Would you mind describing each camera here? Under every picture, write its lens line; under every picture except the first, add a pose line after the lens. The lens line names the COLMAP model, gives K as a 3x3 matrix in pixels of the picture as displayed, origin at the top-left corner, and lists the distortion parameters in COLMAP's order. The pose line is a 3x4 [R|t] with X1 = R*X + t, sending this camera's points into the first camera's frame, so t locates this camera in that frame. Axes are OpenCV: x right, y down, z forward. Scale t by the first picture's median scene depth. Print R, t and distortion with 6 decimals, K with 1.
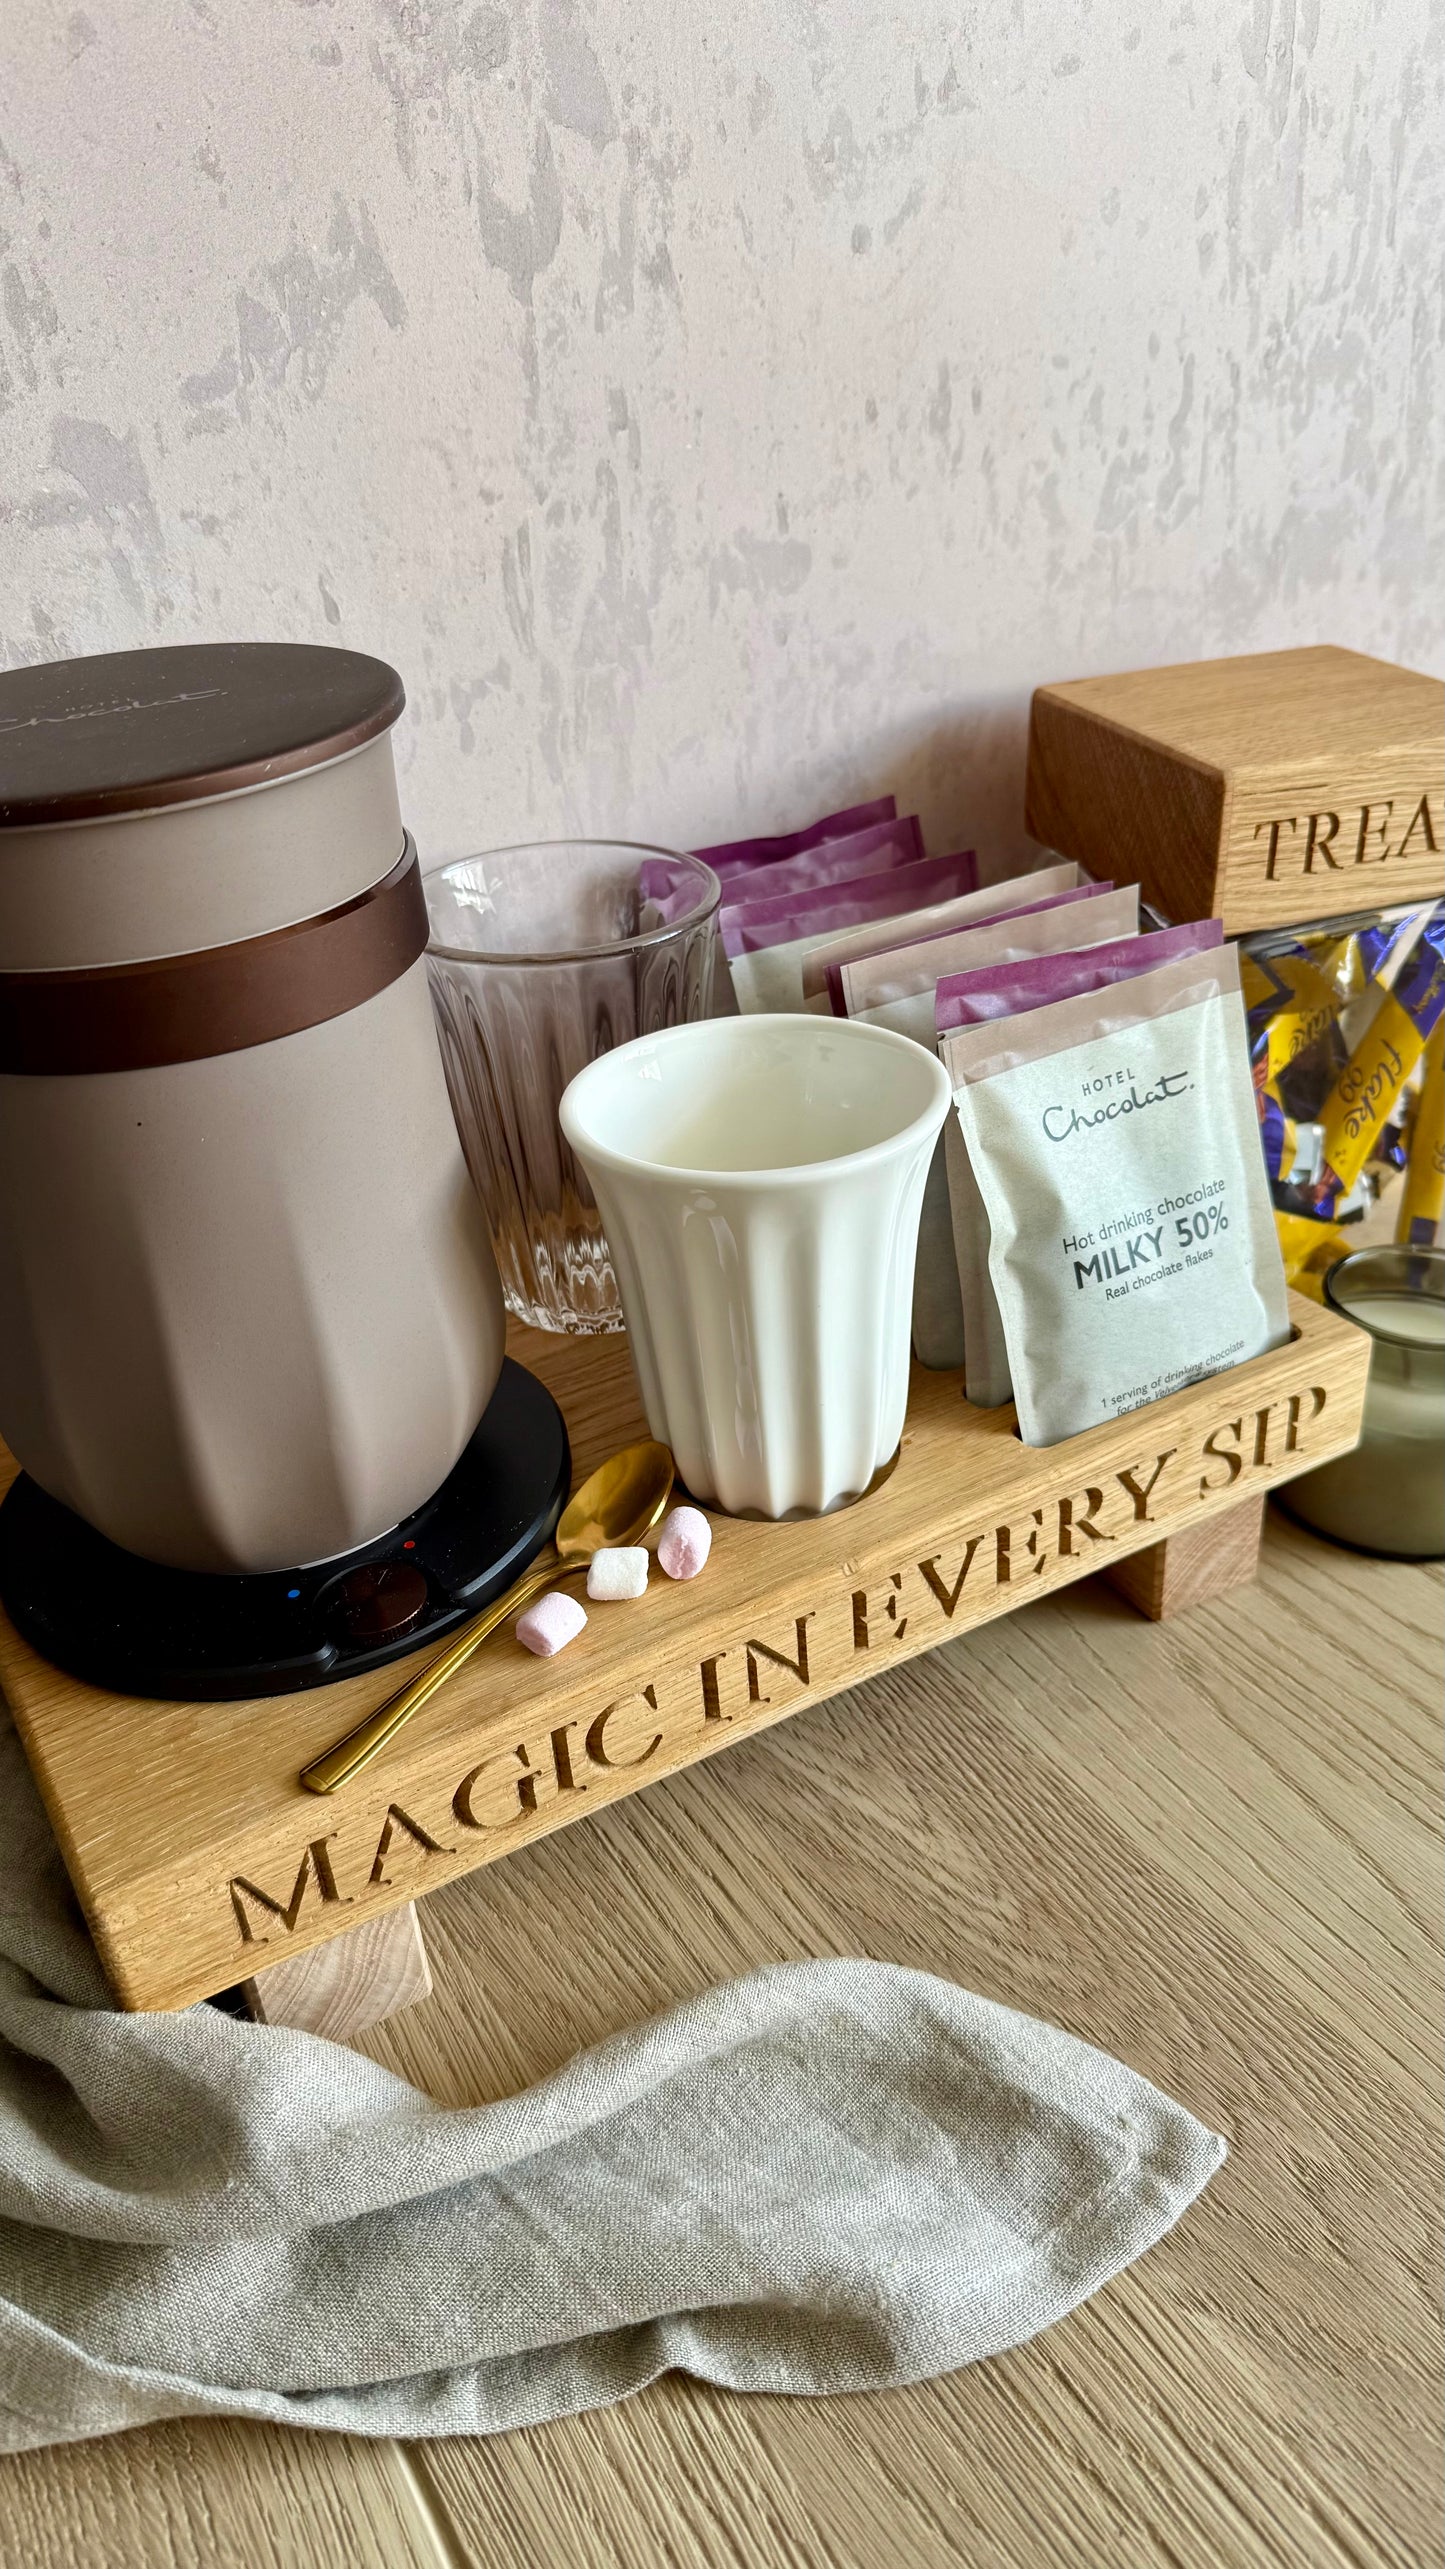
lens RADIAL K [[1950.8, 0, 724.2], [0, 1950.8, 1307.8], [0, 0, 1]] dist [-0.062222, 0.051495]
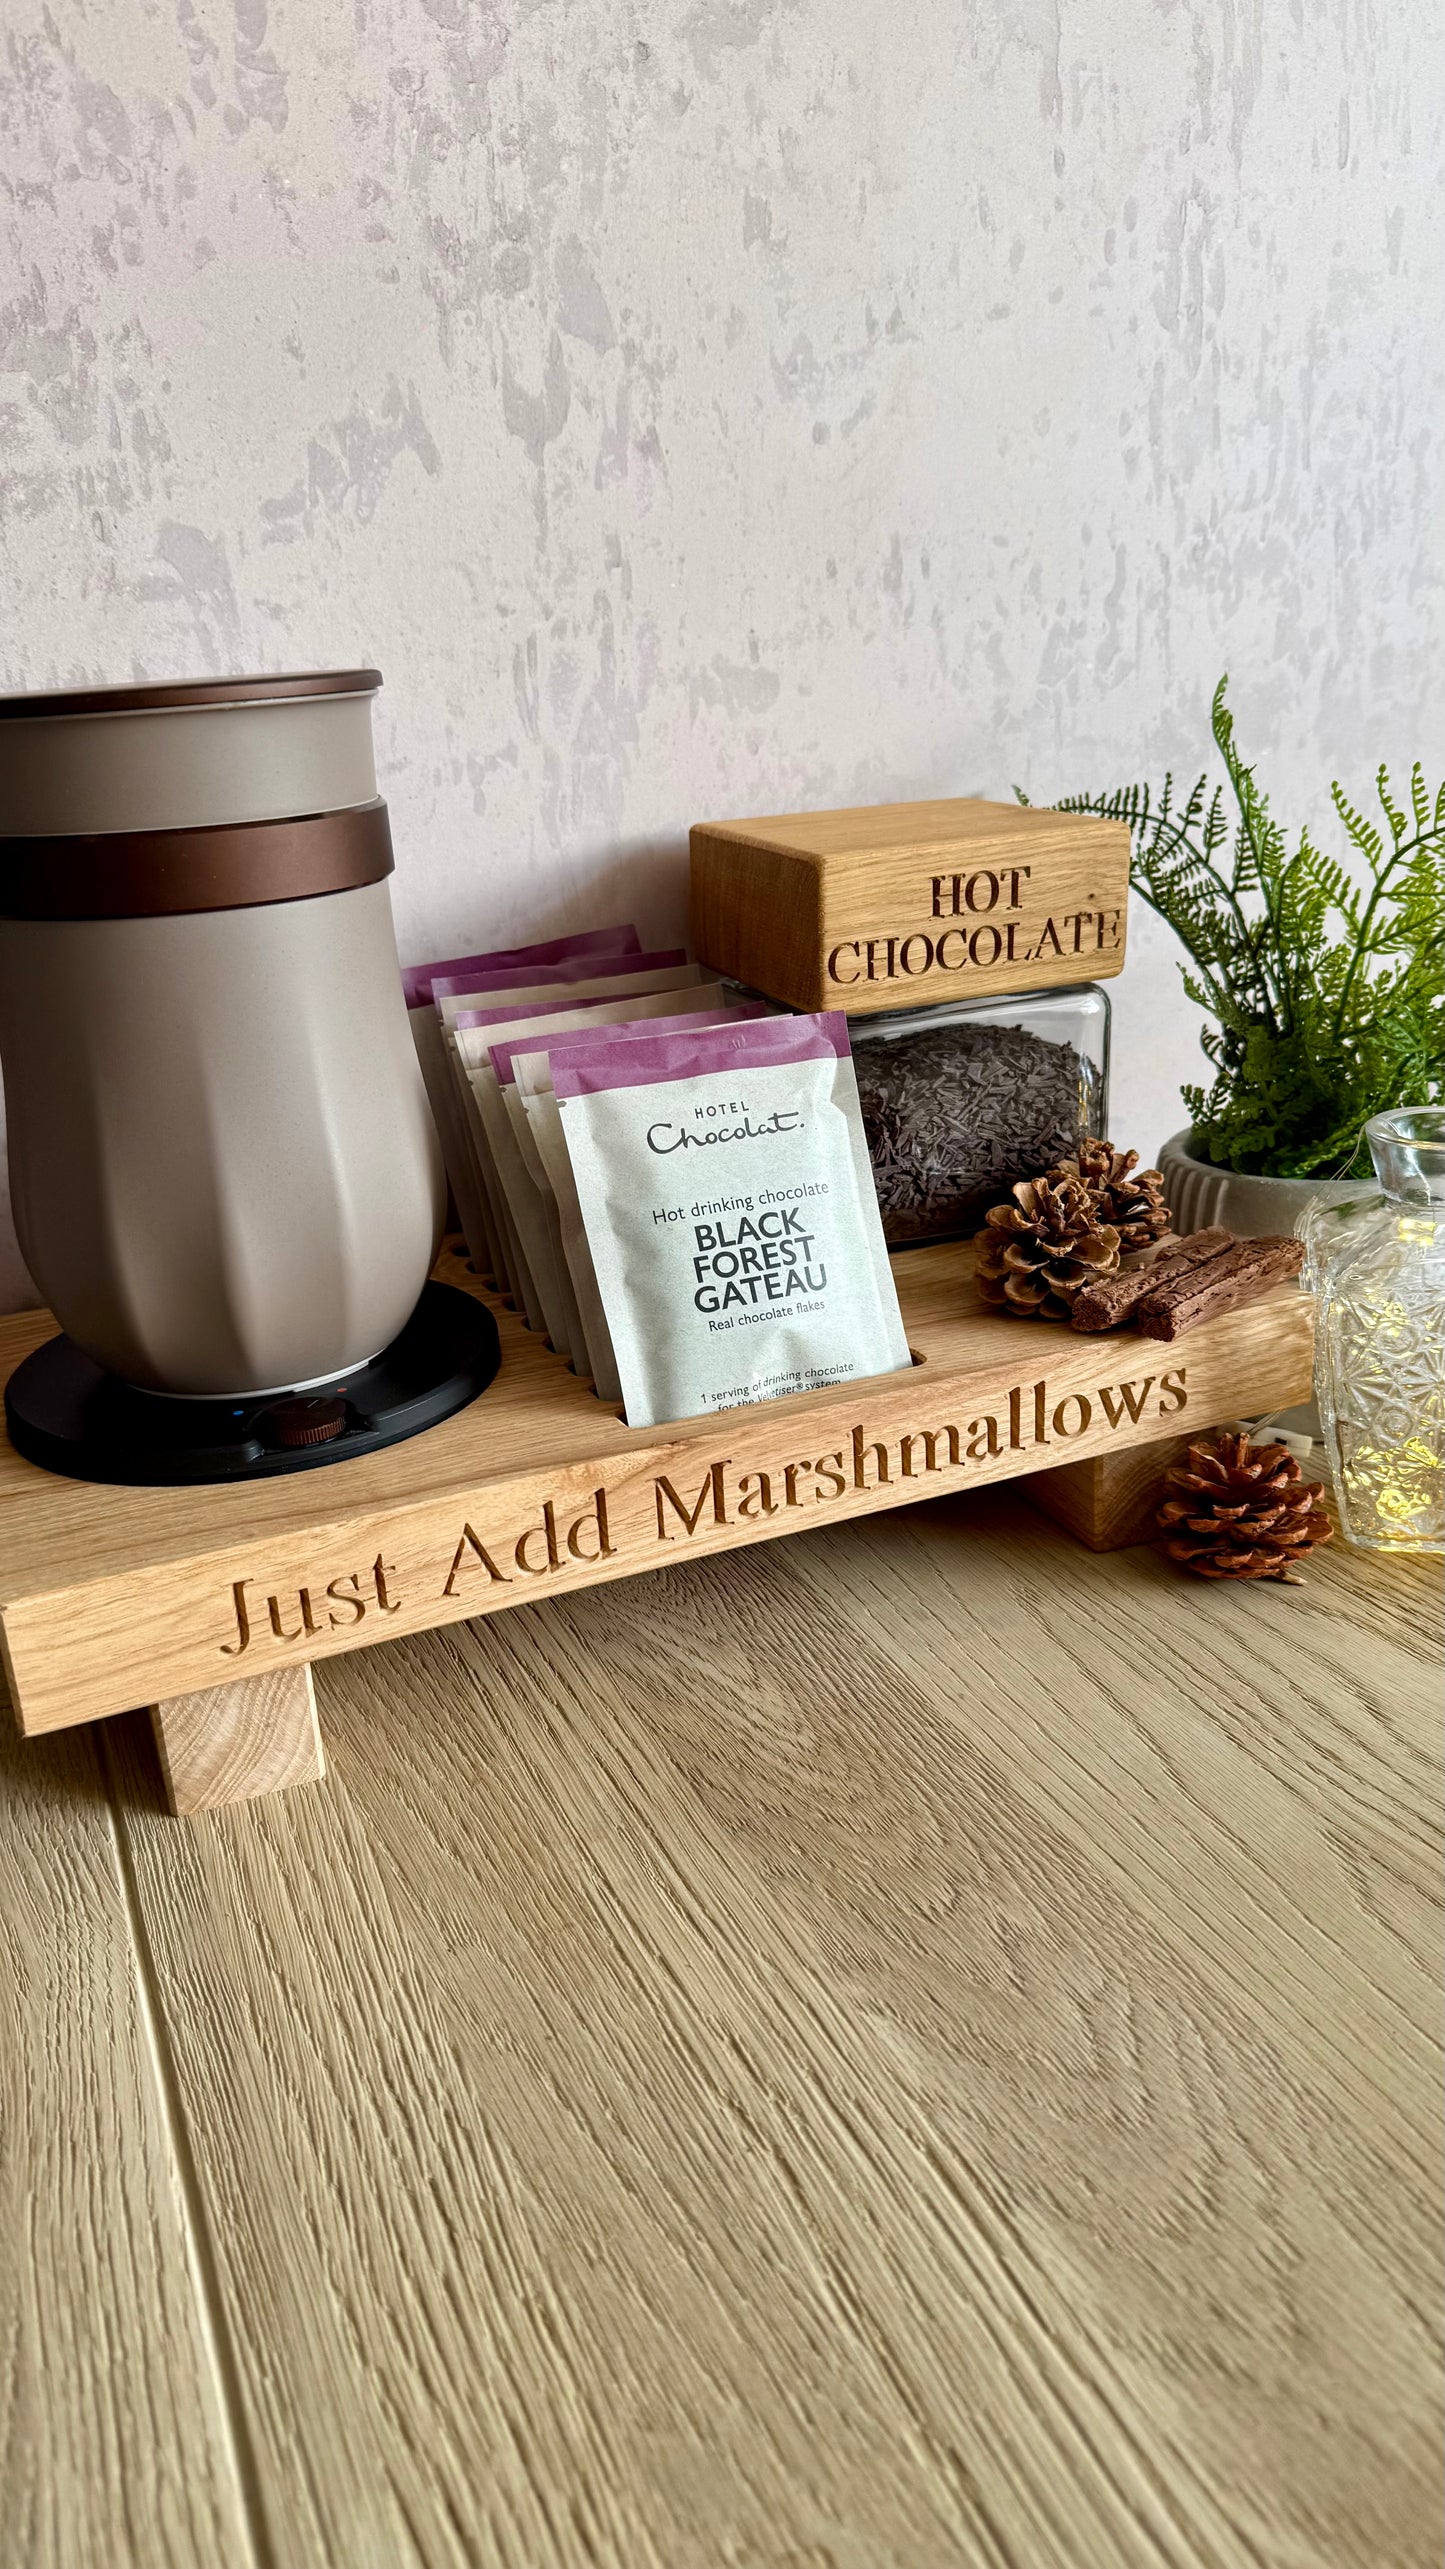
lens RADIAL K [[1932.8, 0, 717.6], [0, 1932.8, 1283.4], [0, 0, 1]] dist [0.000574, -0.035835]
pose [[0.989581, 0.052959, -0.133883, 0.216184], [-0.079162, 0.976856, -0.198708, 0.259898], [0.120261, 0.207236, 0.970871, -0.127178]]
